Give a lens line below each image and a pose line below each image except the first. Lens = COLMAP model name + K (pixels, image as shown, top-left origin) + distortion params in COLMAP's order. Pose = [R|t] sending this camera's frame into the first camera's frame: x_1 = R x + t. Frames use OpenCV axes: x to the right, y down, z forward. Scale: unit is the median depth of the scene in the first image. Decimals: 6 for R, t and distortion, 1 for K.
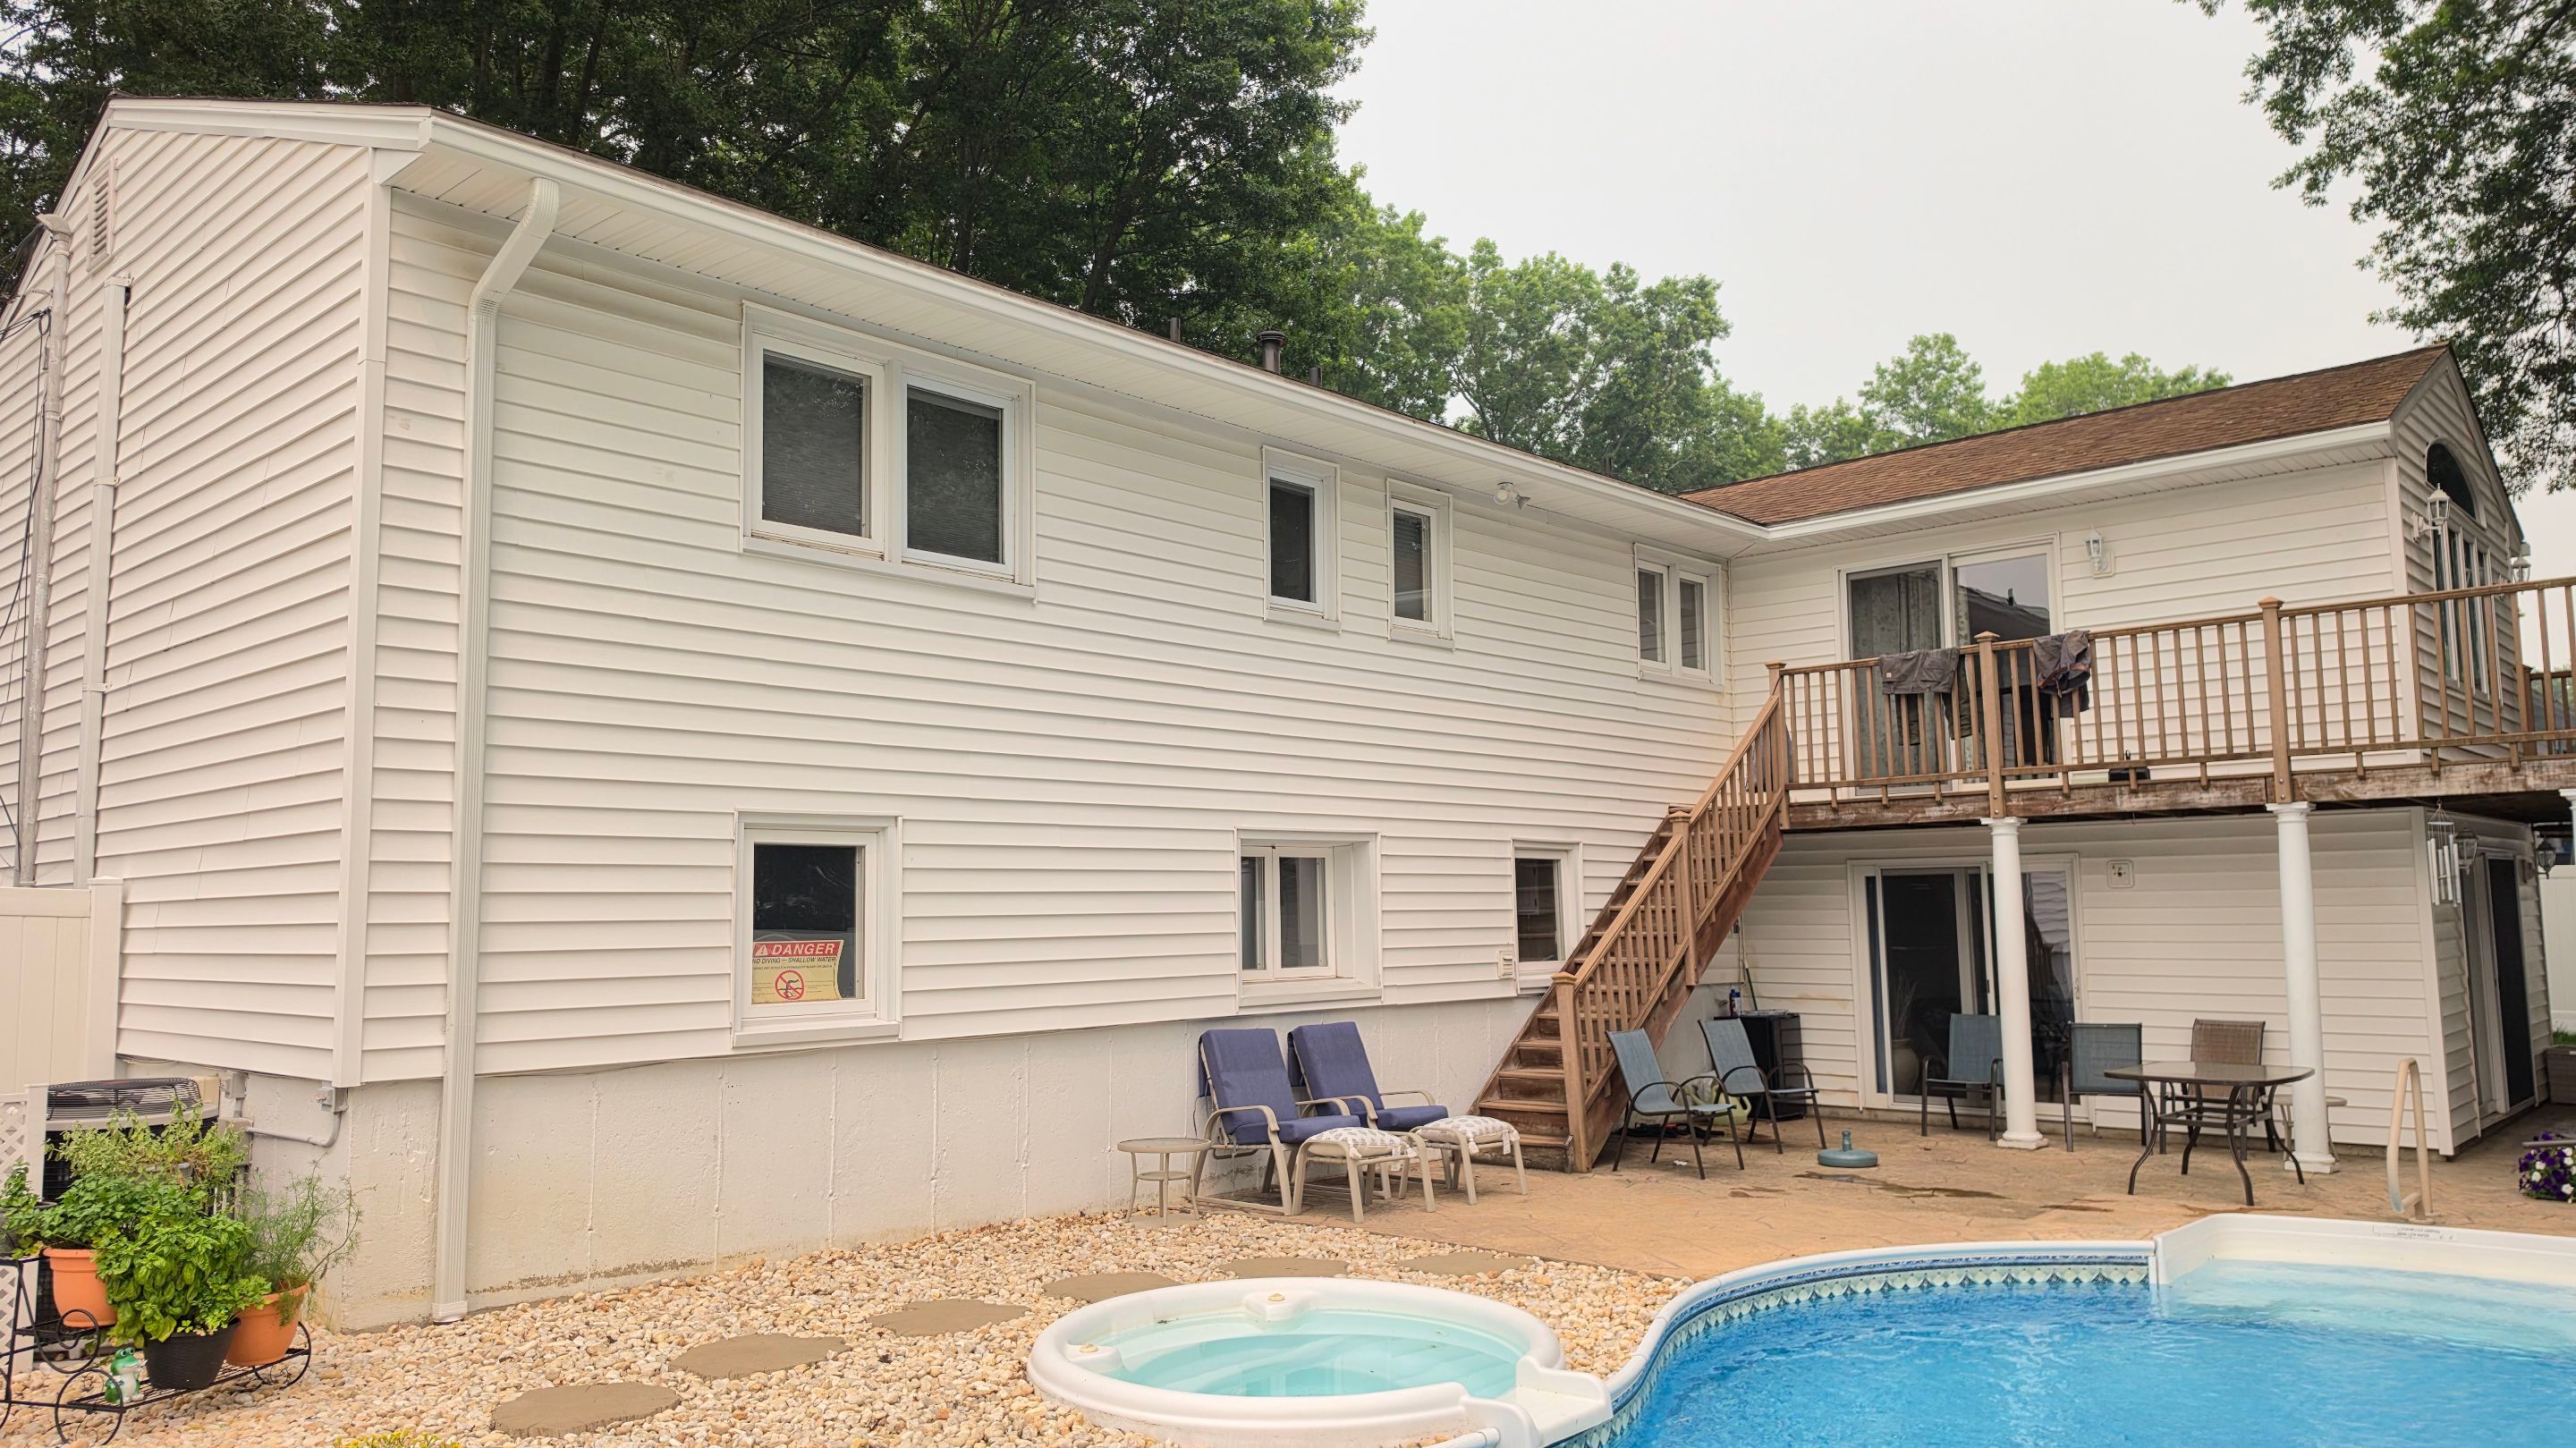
lens RADIAL K [[1771.9, 0, 1300.4], [0, 1771.9, 714.2], [0, 0, 1]] dist [0.105719, -0.156617]
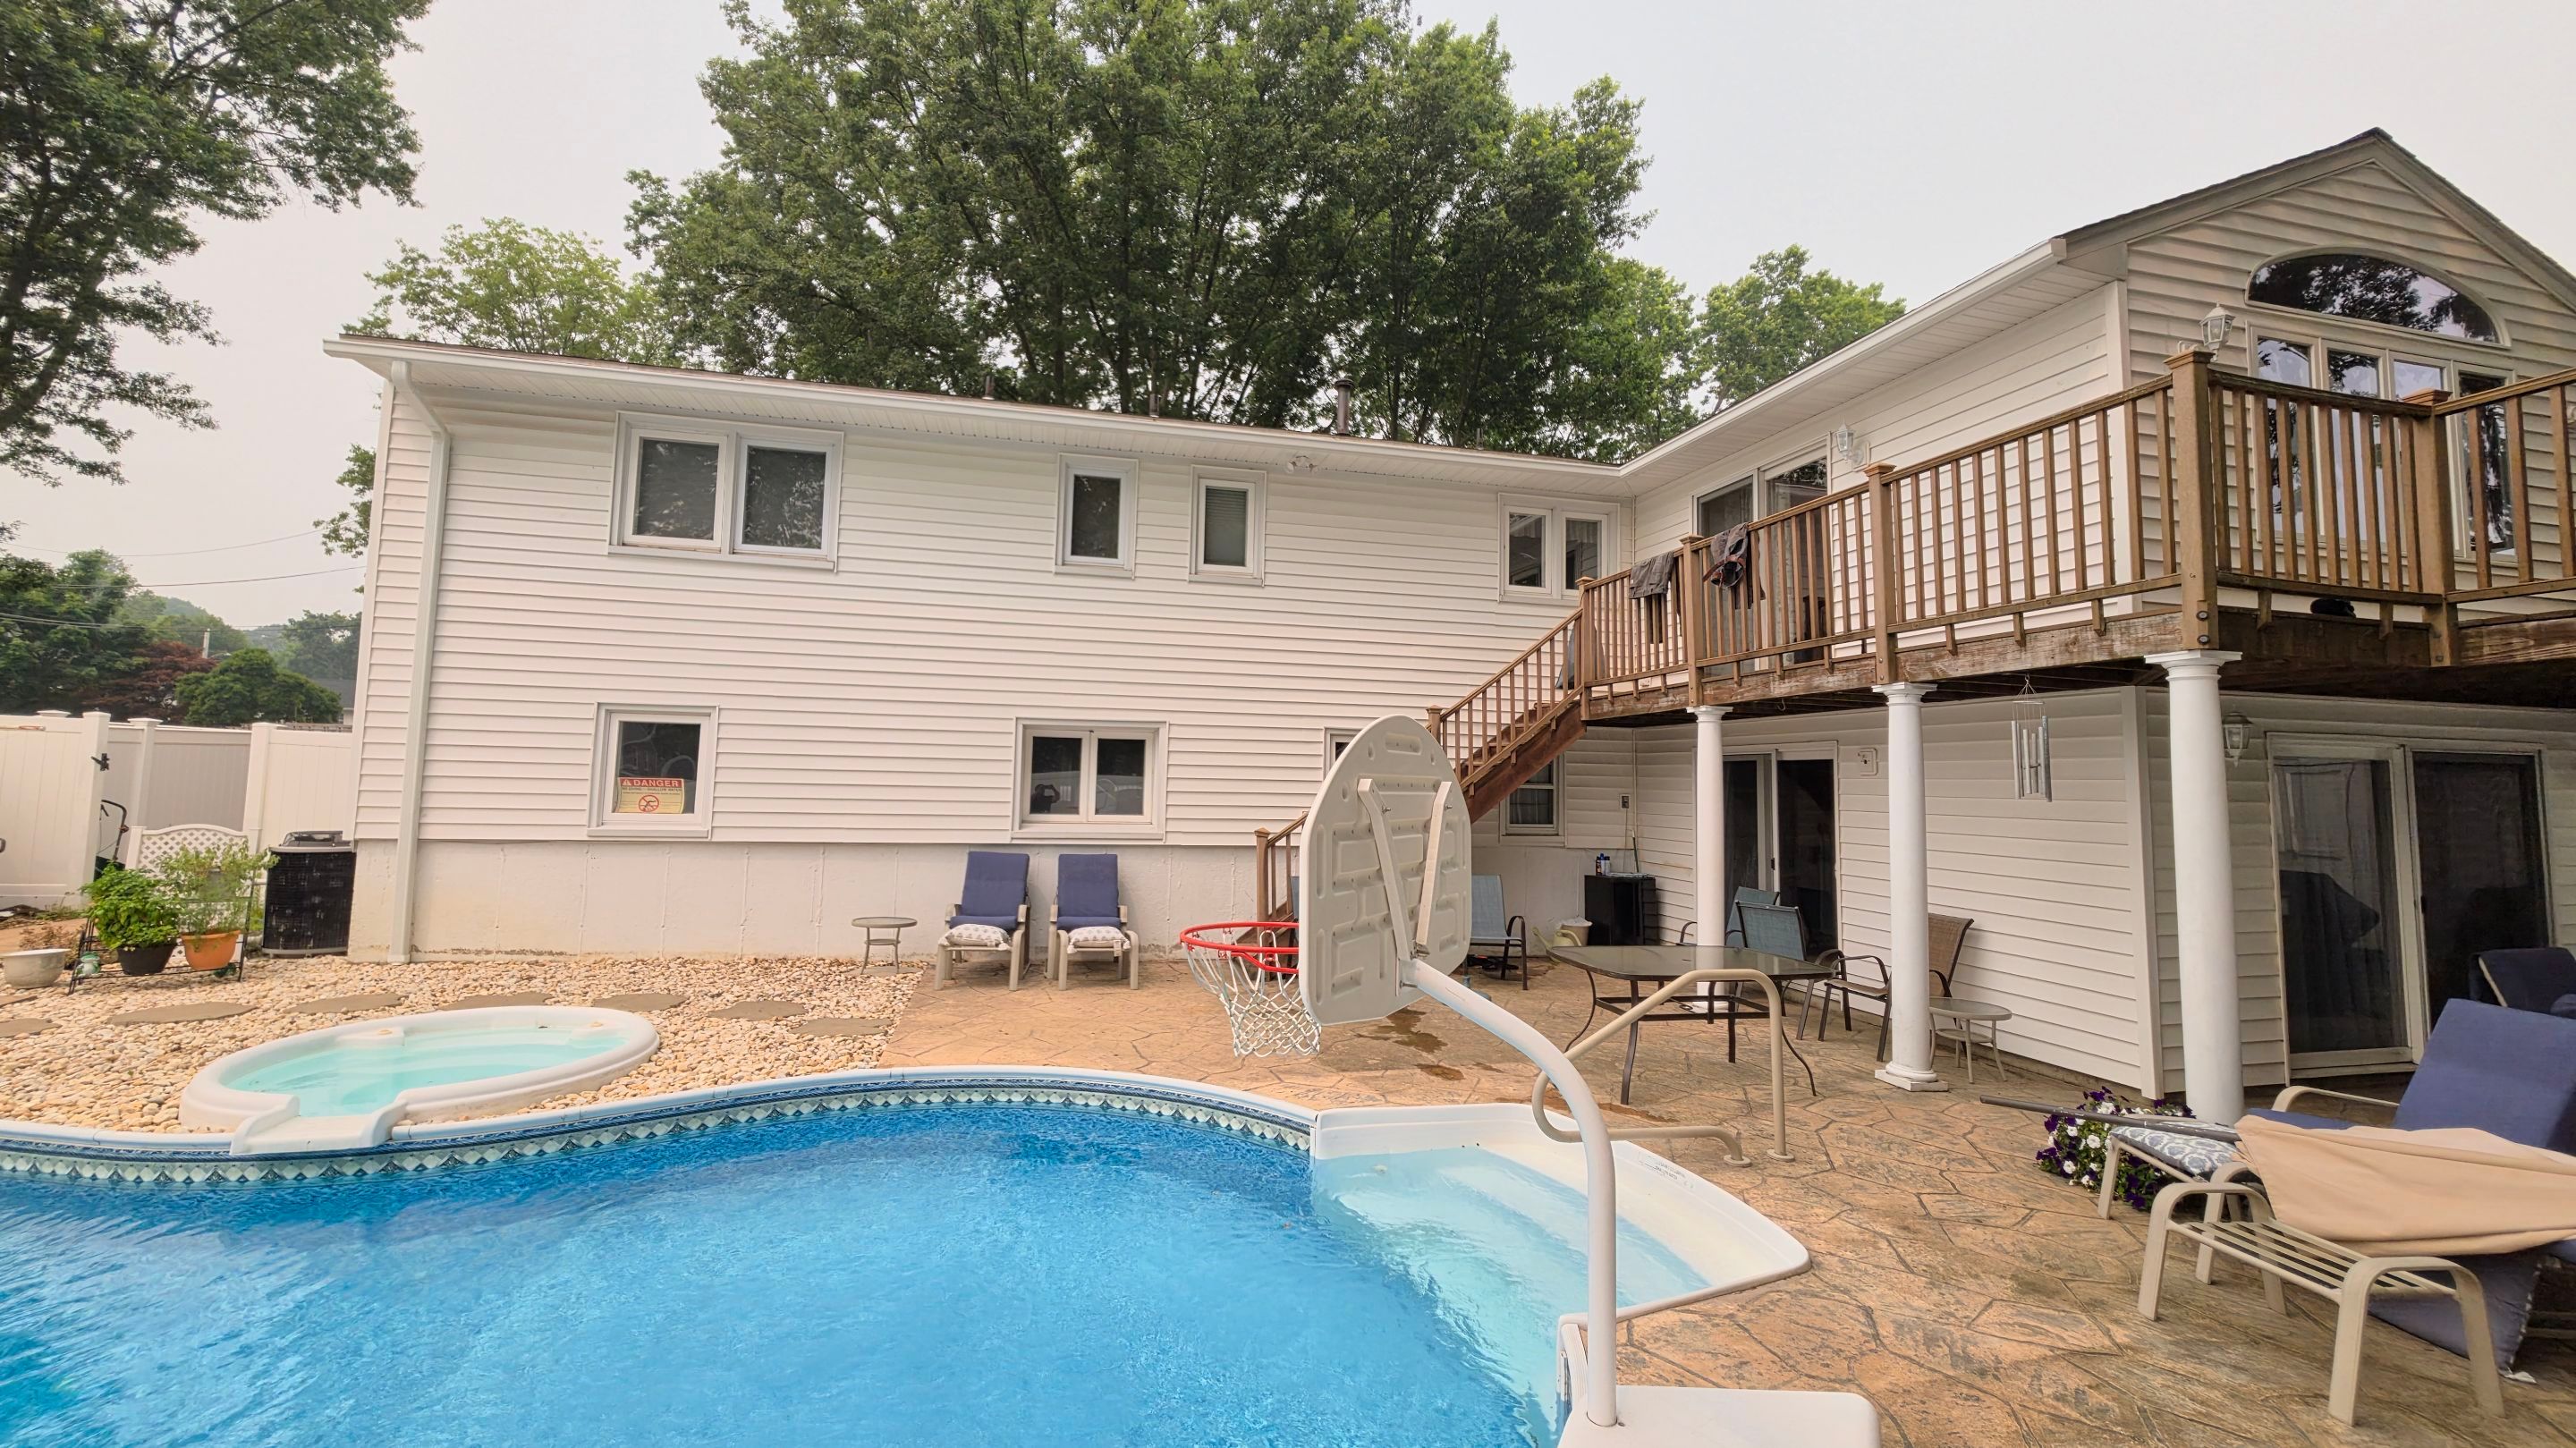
lens RADIAL K [[1029.3, 0, 1299.6], [0, 1029.3, 701.2], [0, 0, 1]] dist [0.001477, -0.000076]
pose [[0.832993, -0.013590, -0.553116, 0.620714], [0.030106, 0.999331, 0.020786, 0.040162], [0.552463, -0.033967, 0.832845, 0.413335]]
